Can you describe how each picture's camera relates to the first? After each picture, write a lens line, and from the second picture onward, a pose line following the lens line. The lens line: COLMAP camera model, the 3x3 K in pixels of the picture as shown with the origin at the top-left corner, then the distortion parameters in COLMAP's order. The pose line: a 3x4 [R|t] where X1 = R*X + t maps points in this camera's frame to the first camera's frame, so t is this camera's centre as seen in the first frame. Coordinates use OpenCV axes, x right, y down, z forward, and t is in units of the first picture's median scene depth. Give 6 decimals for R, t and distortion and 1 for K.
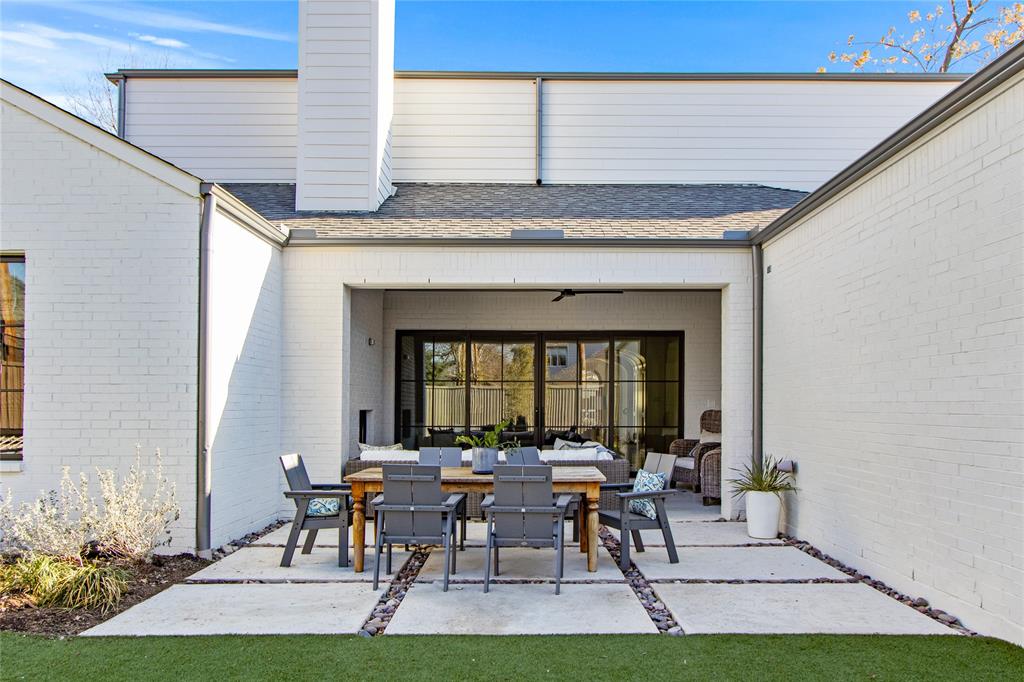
lens RADIAL K [[740.6, 0, 514.4], [0, 740.6, 383.6], [0, 0, 1]] dist [-0.003957, -0.002018]
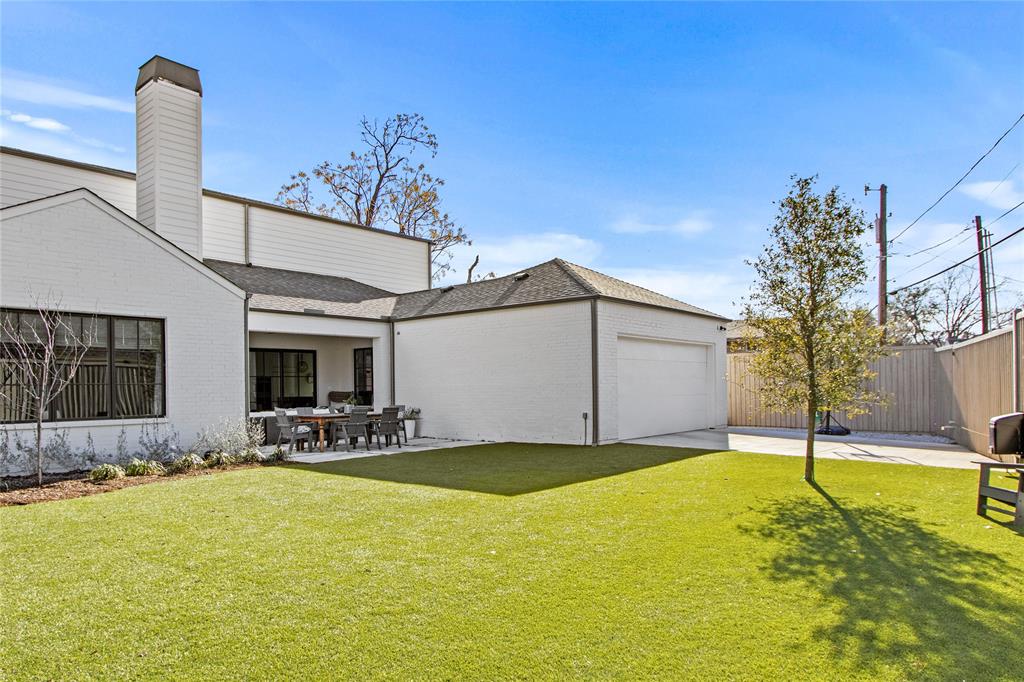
lens RADIAL K [[647.4, 0, 512.1], [0, 647.4, 385.1], [0, 0, 1]] dist [0.000165, 0.000010]
pose [[0.645821, -0.007866, 0.763448, -1.029799], [-0.005370, 0.999875, 0.014845, -0.014402], [-0.763470, -0.013687, 0.645698, -0.671002]]
